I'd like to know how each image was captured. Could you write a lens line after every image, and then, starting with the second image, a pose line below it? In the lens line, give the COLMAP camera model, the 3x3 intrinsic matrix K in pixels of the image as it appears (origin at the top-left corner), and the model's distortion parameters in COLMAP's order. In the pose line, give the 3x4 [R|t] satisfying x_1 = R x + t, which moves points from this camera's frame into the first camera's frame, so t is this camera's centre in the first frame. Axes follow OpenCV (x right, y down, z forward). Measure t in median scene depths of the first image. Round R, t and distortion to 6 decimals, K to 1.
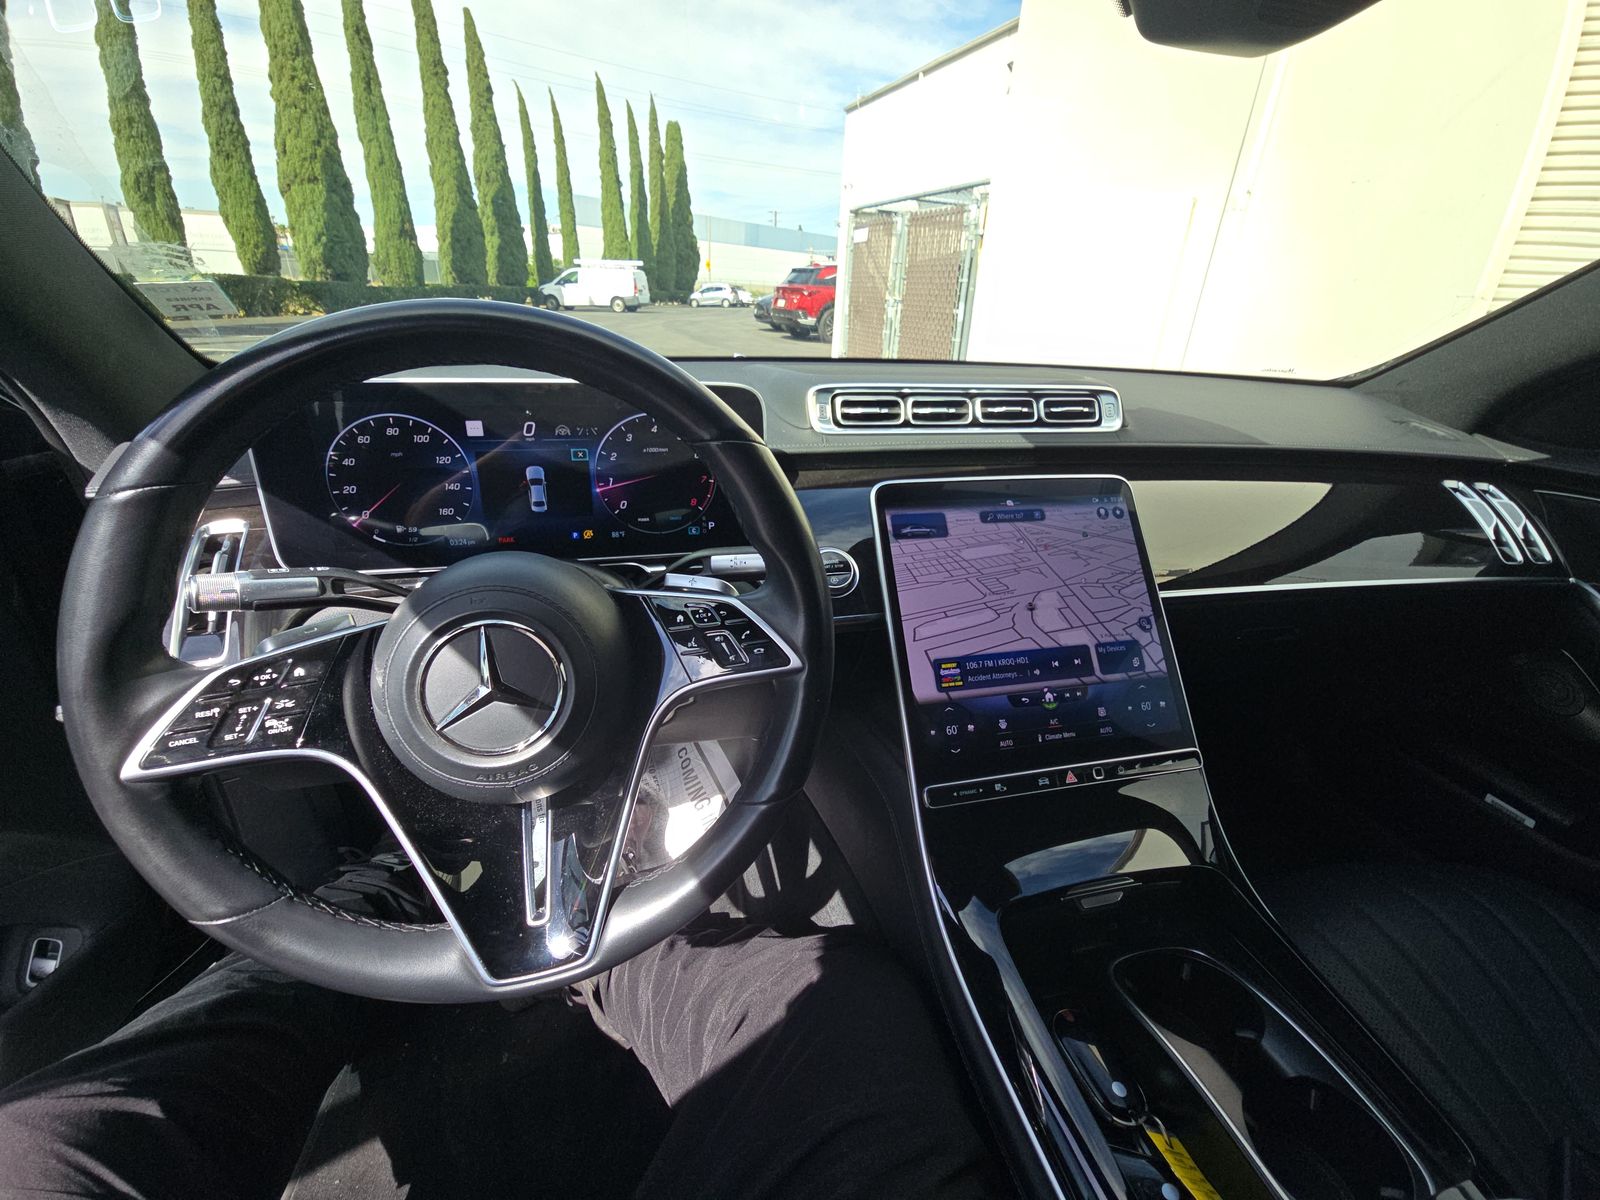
lens RADIAL K [[635.7, 0, 813.4], [0, 635.7, 601.5], [0, 0, 1]] dist [0.000198, -0.003803]
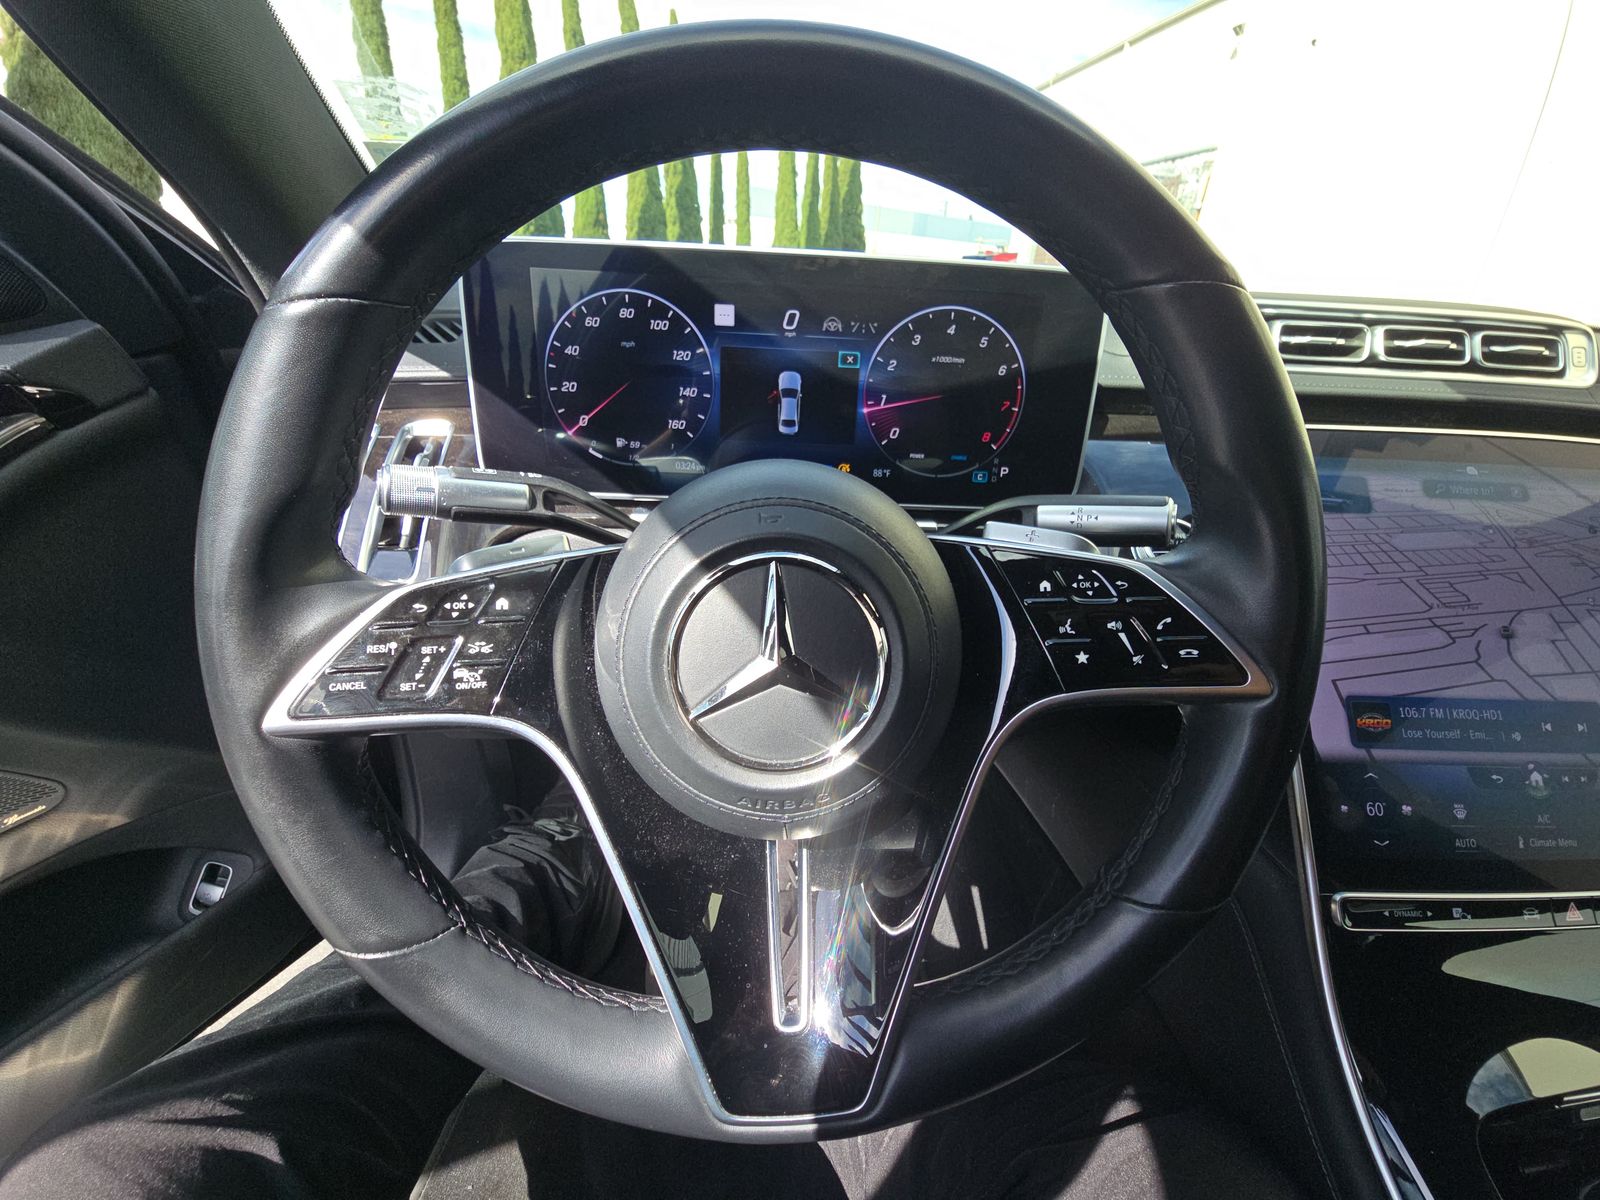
lens RADIAL K [[635.7, 0, 813.6], [0, 635.7, 606.3], [0, 0, 1]] dist [0.000198, -0.003803]
pose [[0.975388, 0.106192, -0.193240, -0.233024], [-0.103400, 0.994338, 0.024506, 0.041389], [0.194748, -0.003922, 0.980845, 0.261004]]
